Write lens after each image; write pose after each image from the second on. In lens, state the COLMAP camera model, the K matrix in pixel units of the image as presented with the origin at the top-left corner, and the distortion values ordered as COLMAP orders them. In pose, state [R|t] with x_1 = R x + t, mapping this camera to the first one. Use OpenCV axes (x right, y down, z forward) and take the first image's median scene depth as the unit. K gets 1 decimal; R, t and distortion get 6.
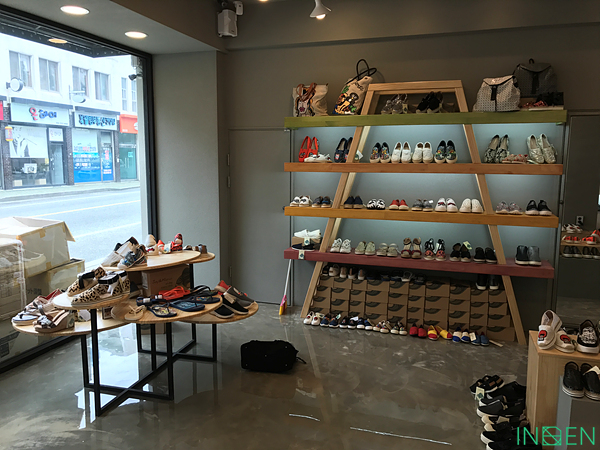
lens RADIAL K [[488.6, 0, 295.6], [0, 488.6, 222.4], [0, 0, 1]] dist [0.029406, -0.020996]
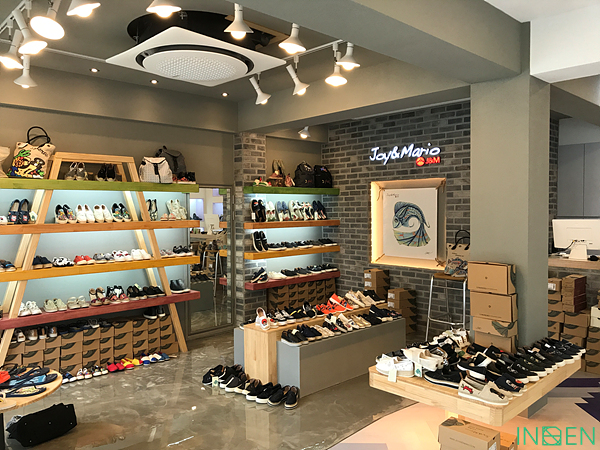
lens RADIAL K [[488.6, 0, 295.1], [0, 488.6, 228.0], [0, 0, 1]] dist [0.029406, -0.020996]
pose [[0.474368, -0.048172, 0.879008, -0.551352], [0.119920, 0.992730, -0.010311, -0.040607], [-0.872121, 0.110302, 0.476696, 0.042018]]
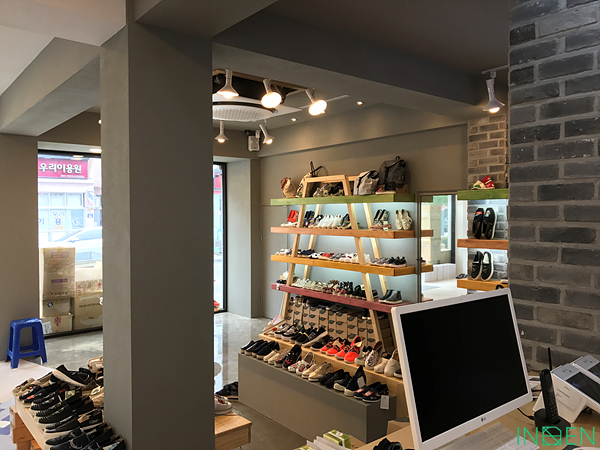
lens RADIAL K [[488.6, 0, 297.2], [0, 488.6, 224.5], [0, 0, 1]] dist [0.029406, -0.020996]
pose [[0.835581, 0.000735, -0.549366, 0.969915], [-0.058332, 0.994465, -0.087393, 0.001266], [0.546261, 0.105070, 0.830999, -0.288111]]
